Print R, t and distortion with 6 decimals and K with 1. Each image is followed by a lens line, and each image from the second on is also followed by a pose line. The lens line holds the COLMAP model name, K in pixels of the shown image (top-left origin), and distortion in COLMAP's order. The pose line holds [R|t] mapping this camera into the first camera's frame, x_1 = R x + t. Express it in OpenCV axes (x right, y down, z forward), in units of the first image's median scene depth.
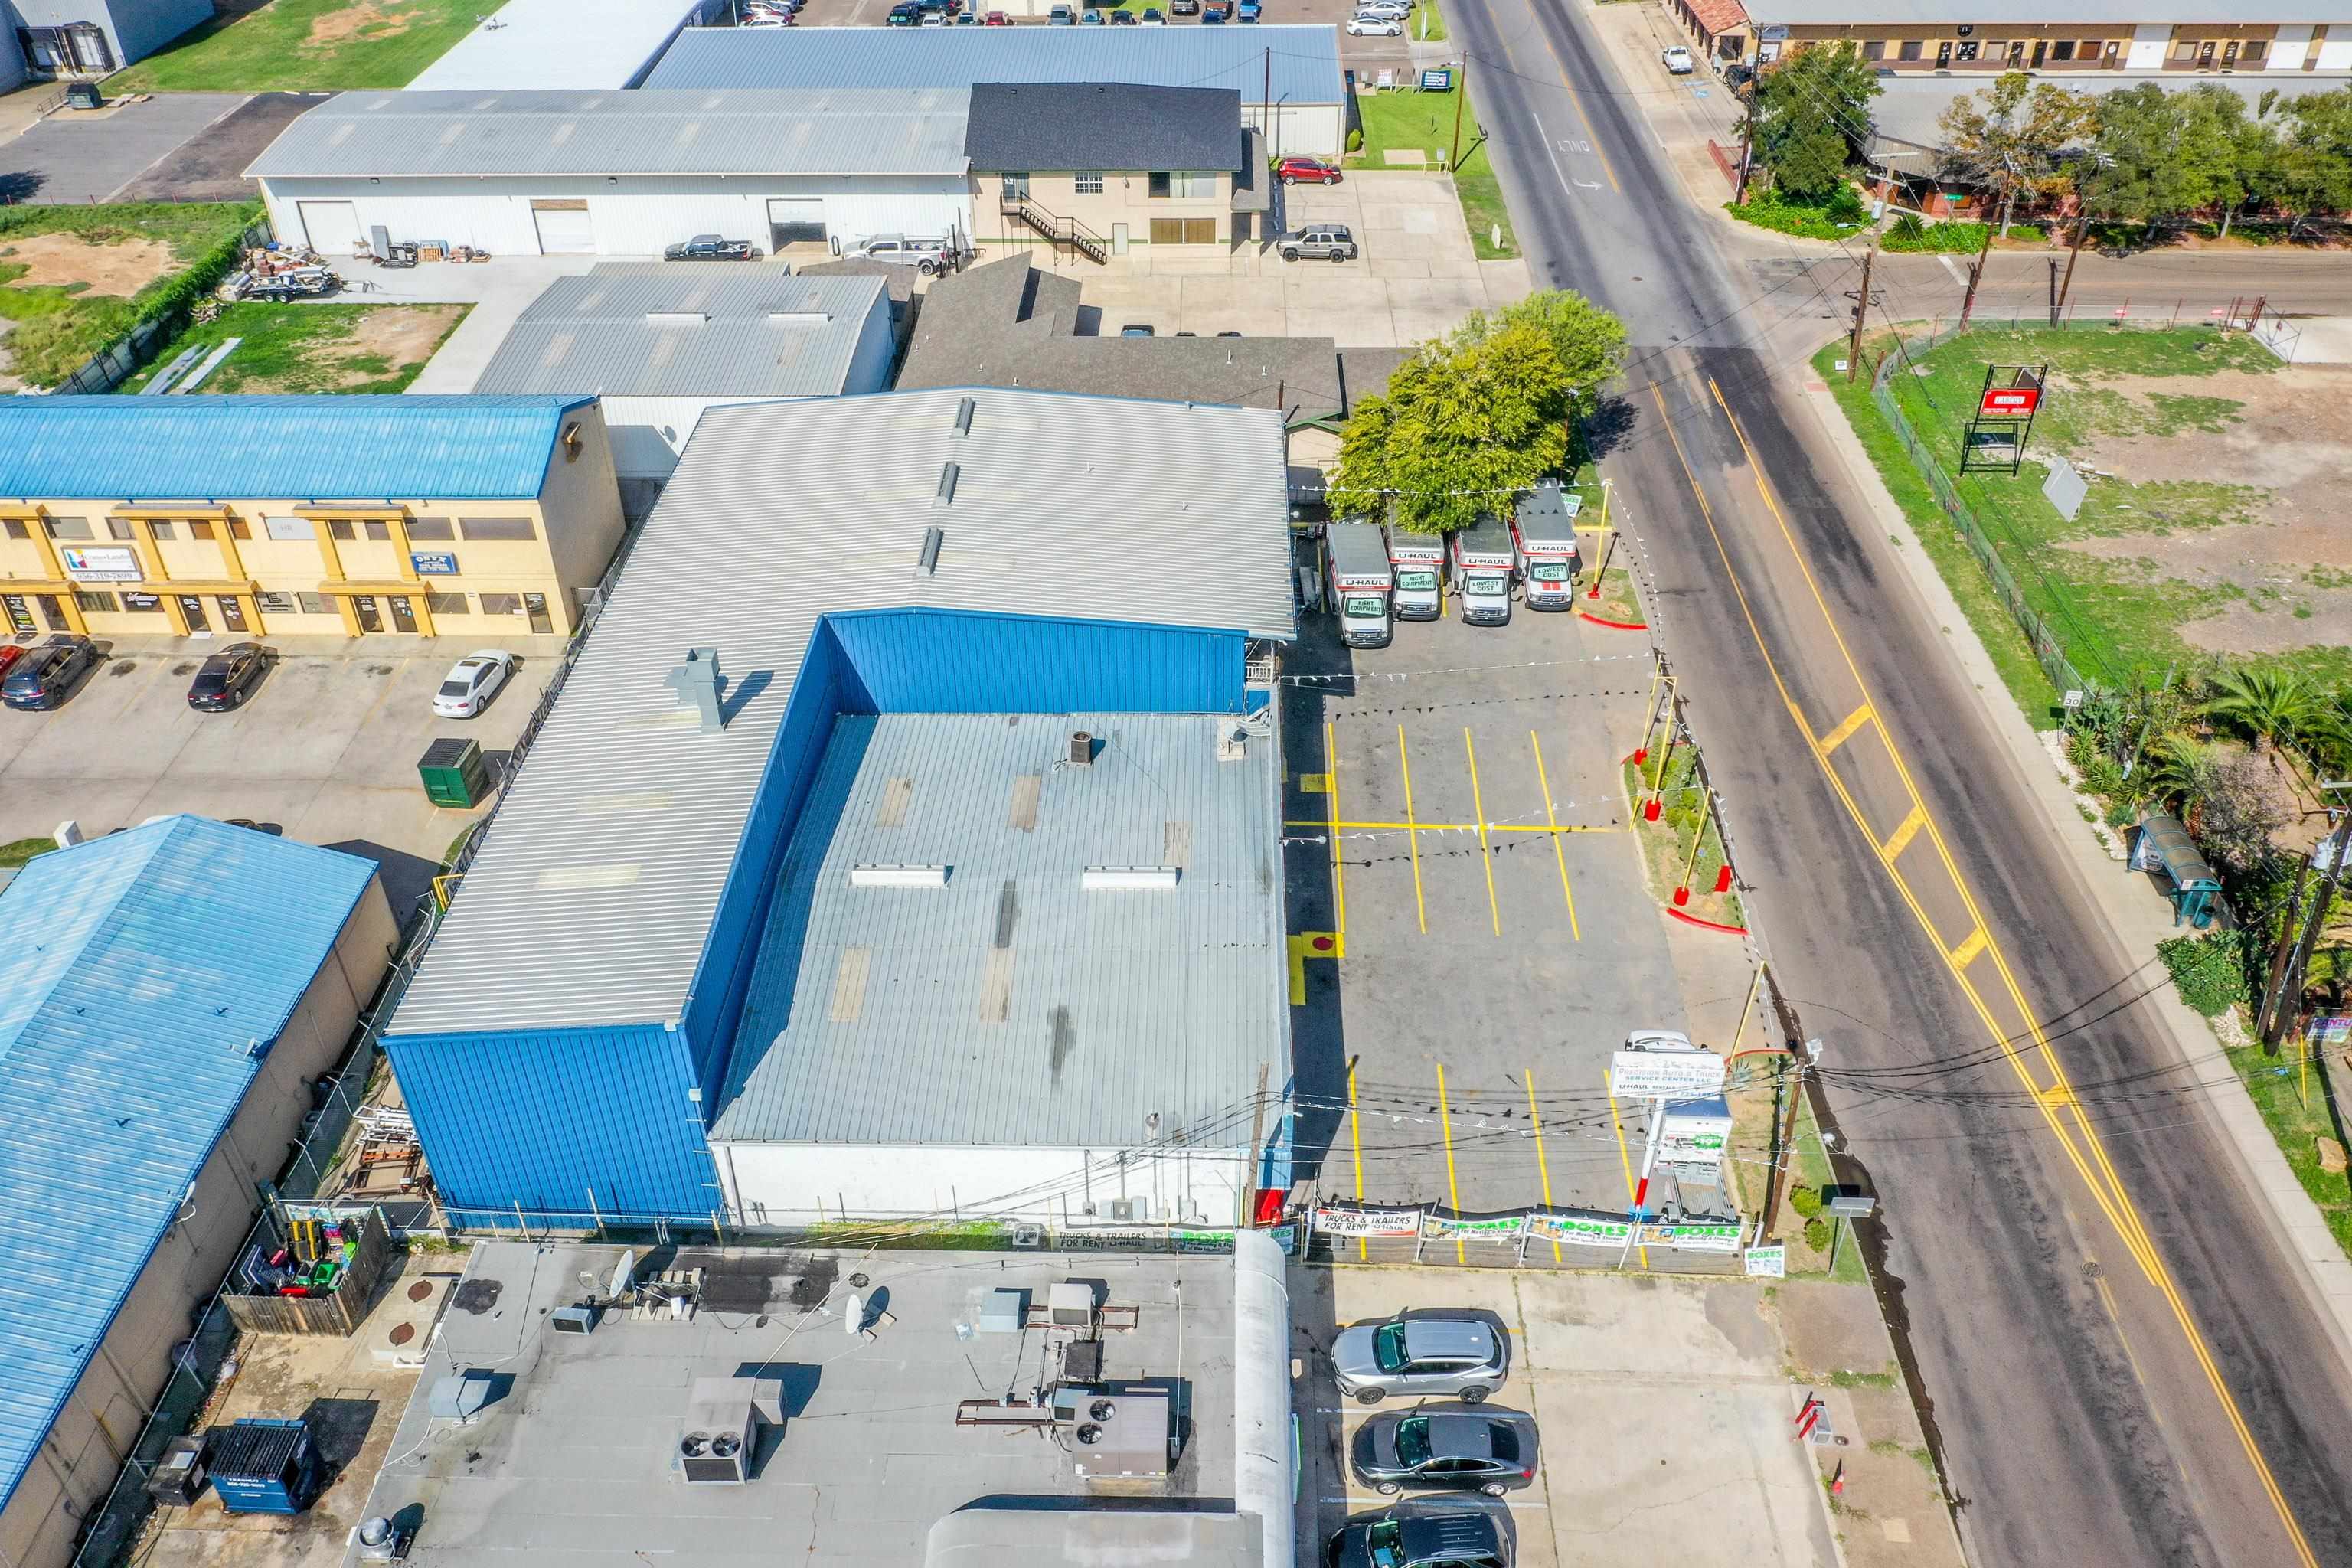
lens RADIAL K [[1842.4, 0, 1164.6], [0, 1842.4, 780.9], [0, 0, 1]] dist [-0.005756, -0.001691]
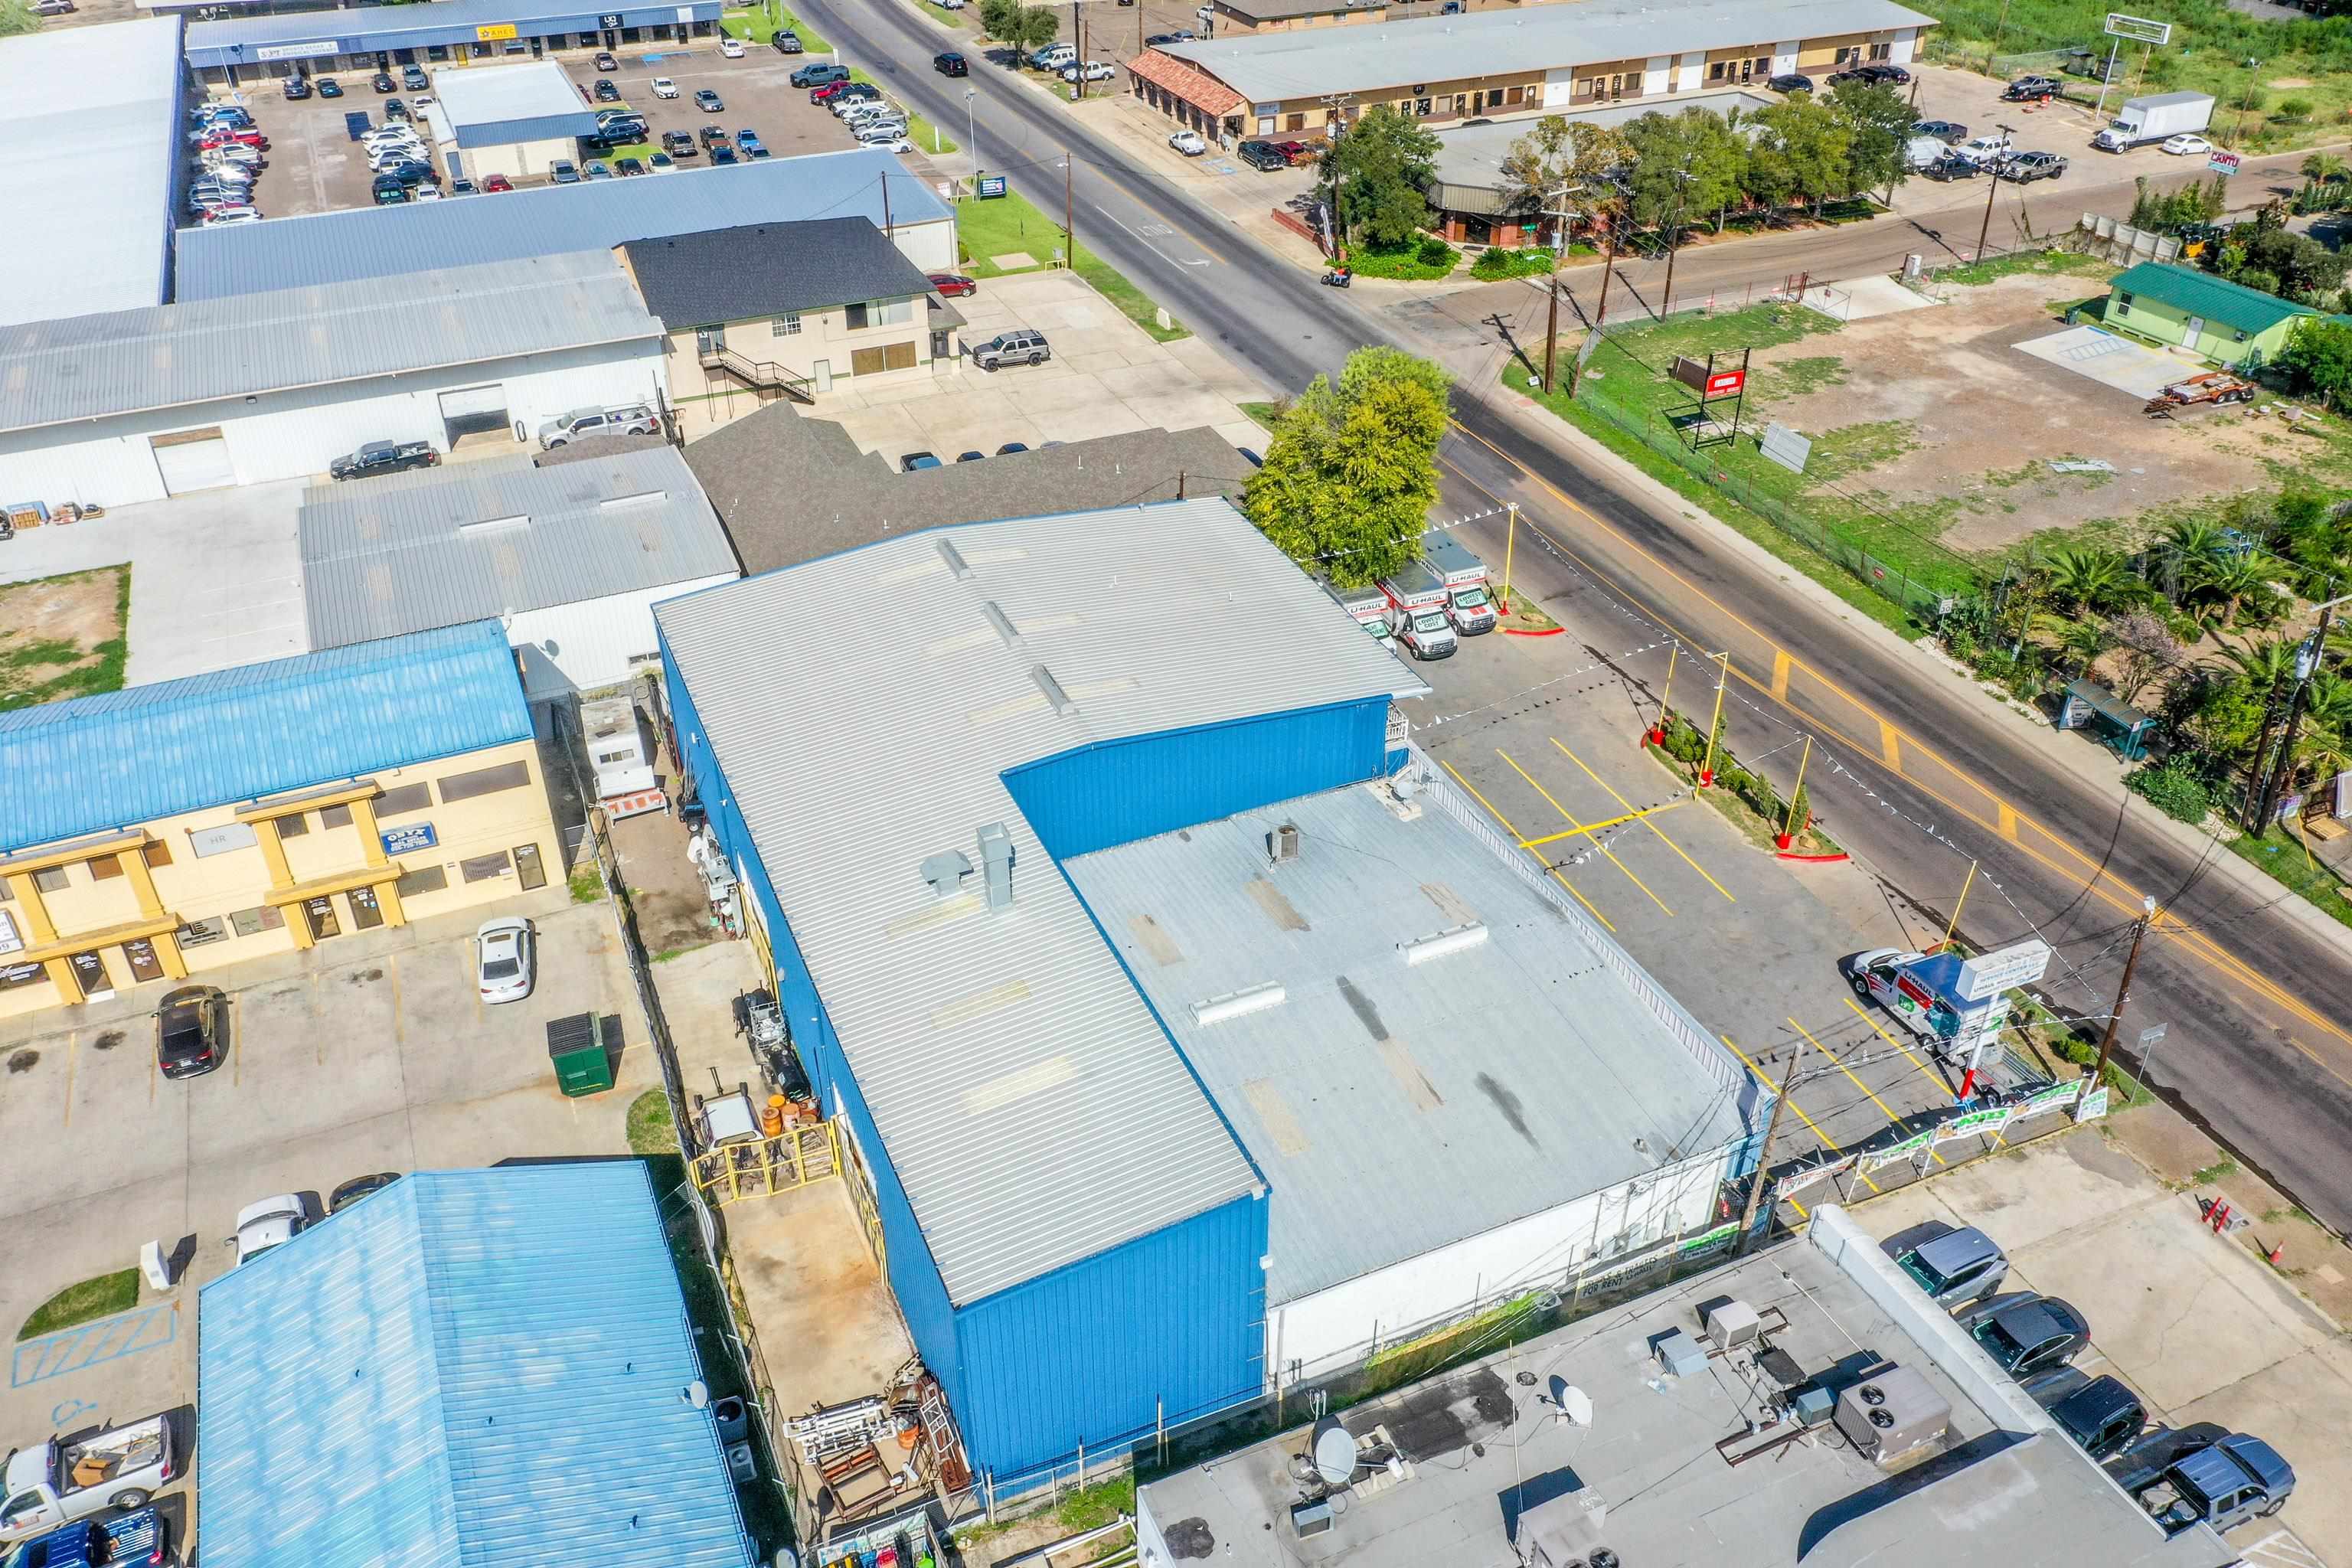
lens RADIAL K [[1842.4, 0, 1164.6], [0, 1842.4, 780.9], [0, 0, 1]] dist [-0.005756, -0.001691]
pose [[0.905663, -0.231553, 0.355188, -0.360970], [0.251083, 0.967922, -0.009213, -0.045557], [-0.341661, 0.097525, 0.934750, 0.066677]]
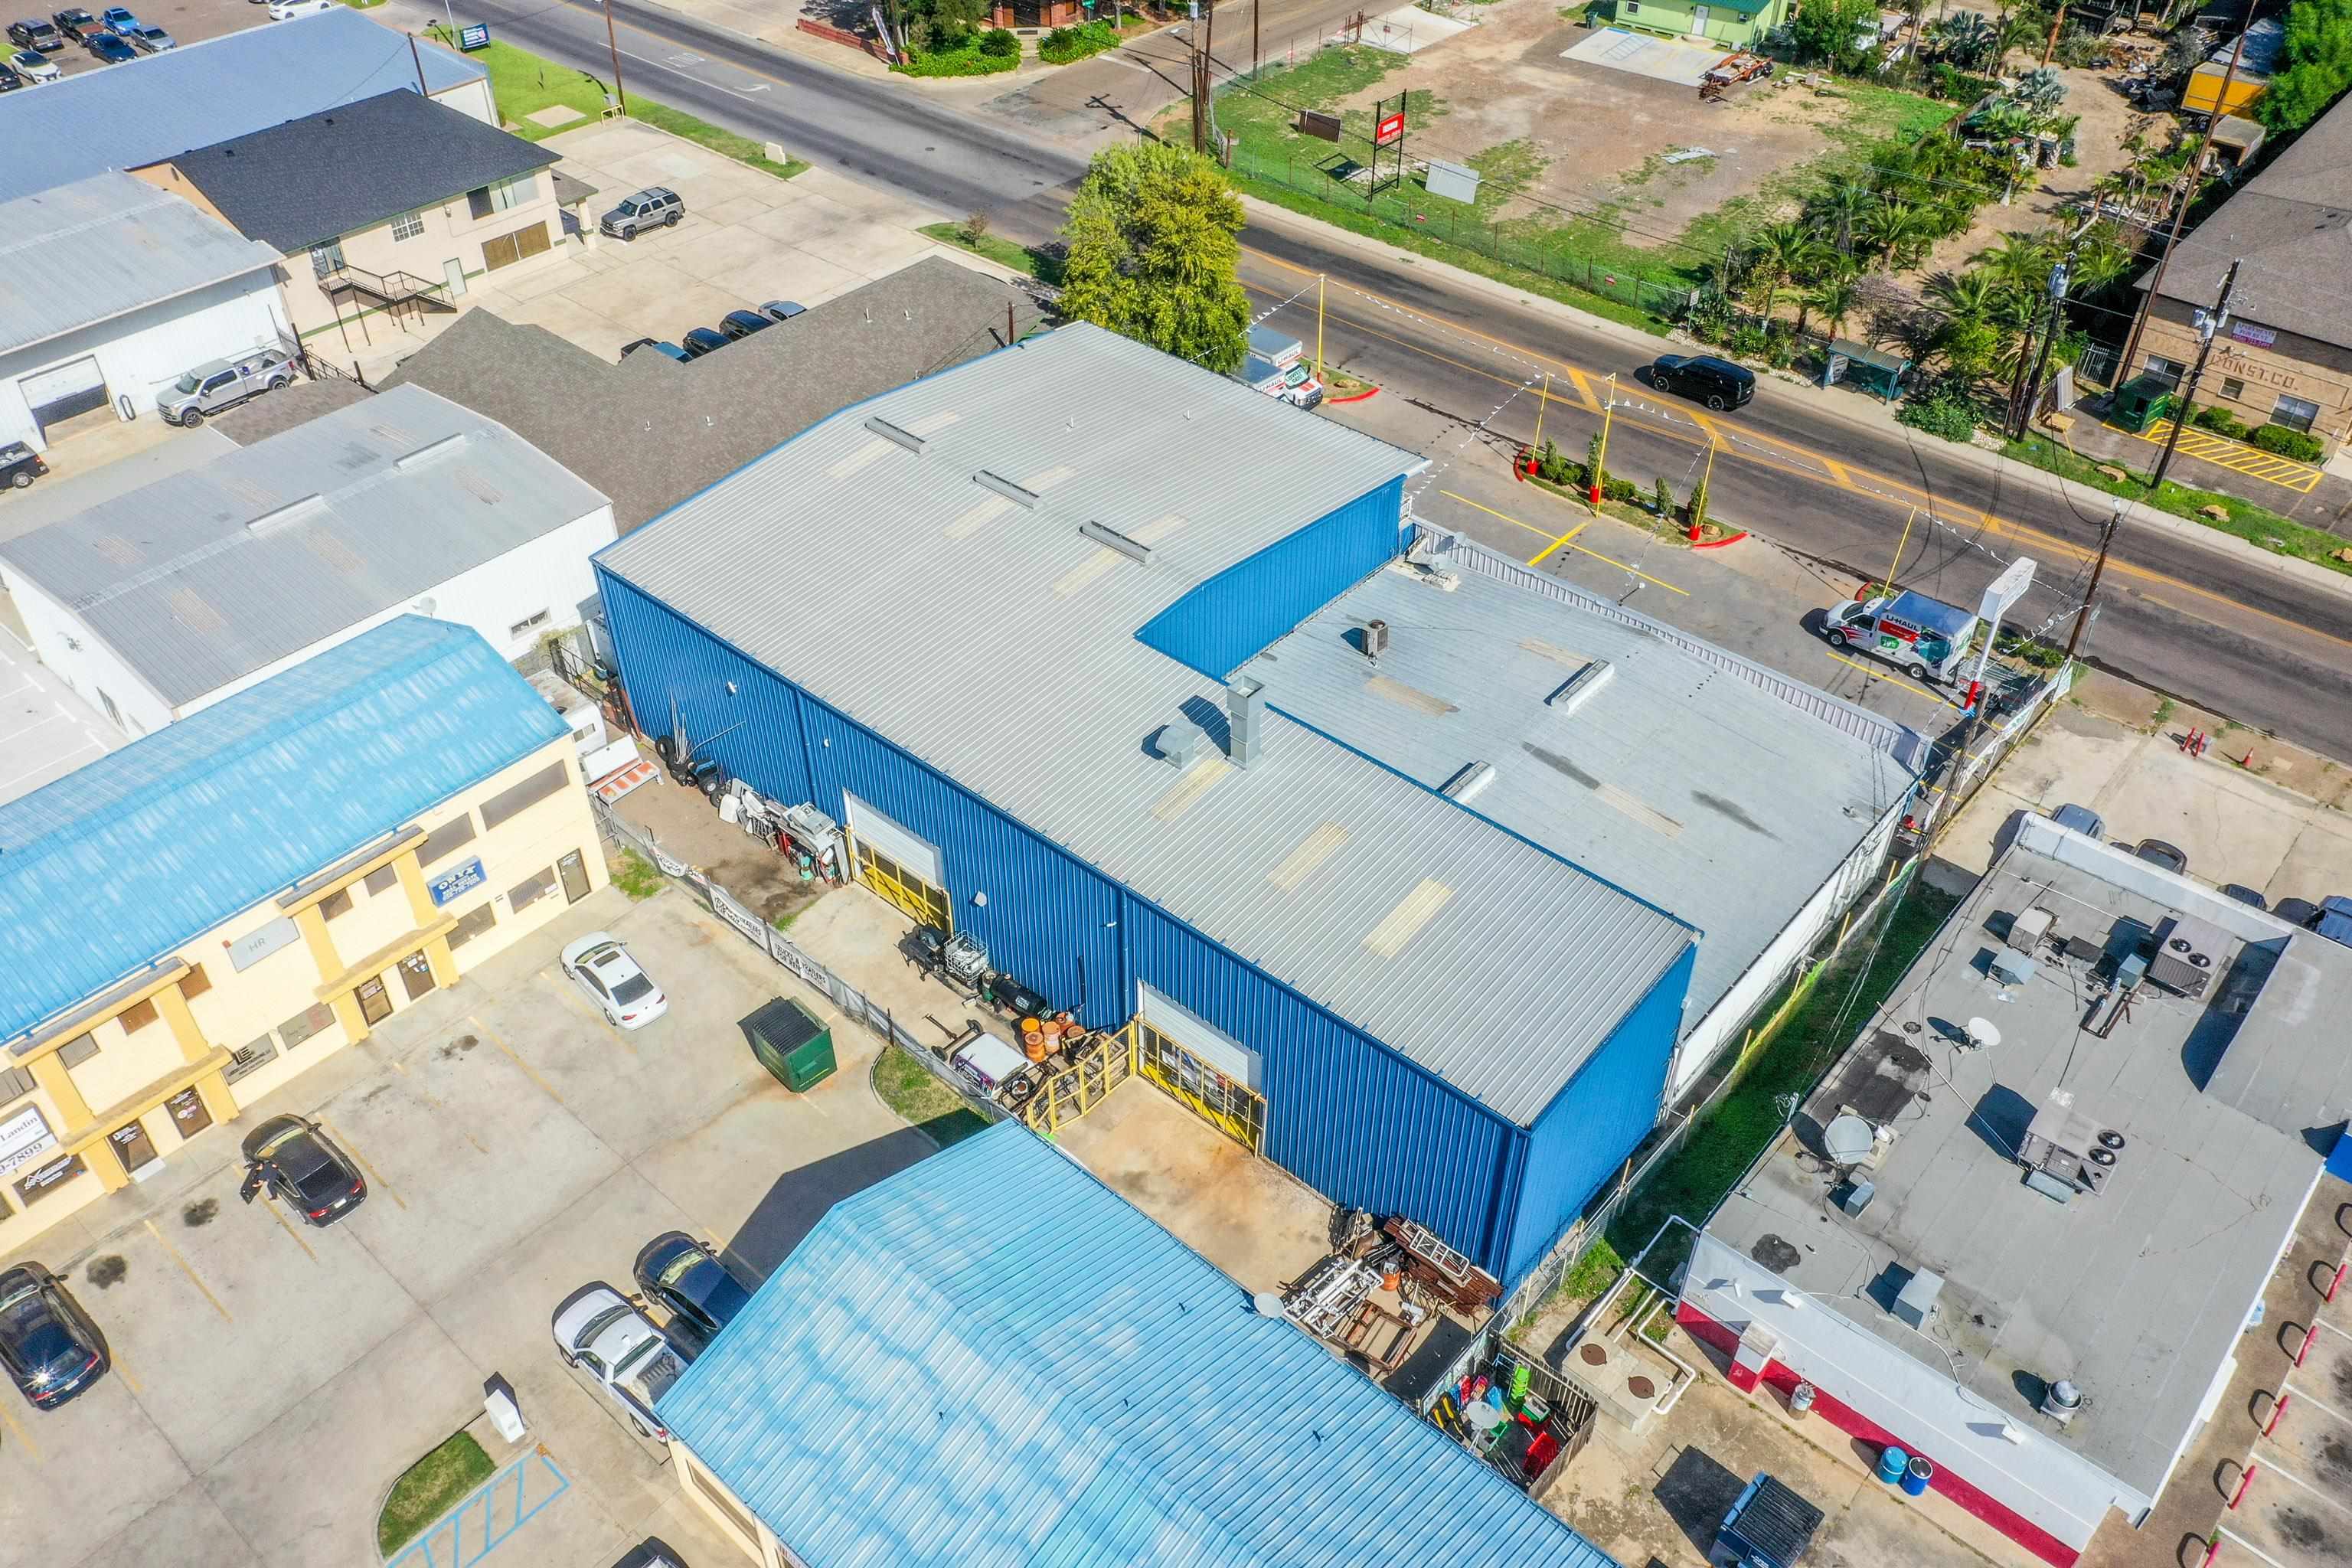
lens RADIAL K [[1842.4, 0, 1164.6], [0, 1842.4, 780.9], [0, 0, 1]] dist [-0.005756, -0.001691]
pose [[0.643206, -0.483812, 0.593475, -0.609090], [0.455128, 0.864871, 0.211793, -0.173603], [-0.615747, 0.133881, 0.776486, 0.232088]]
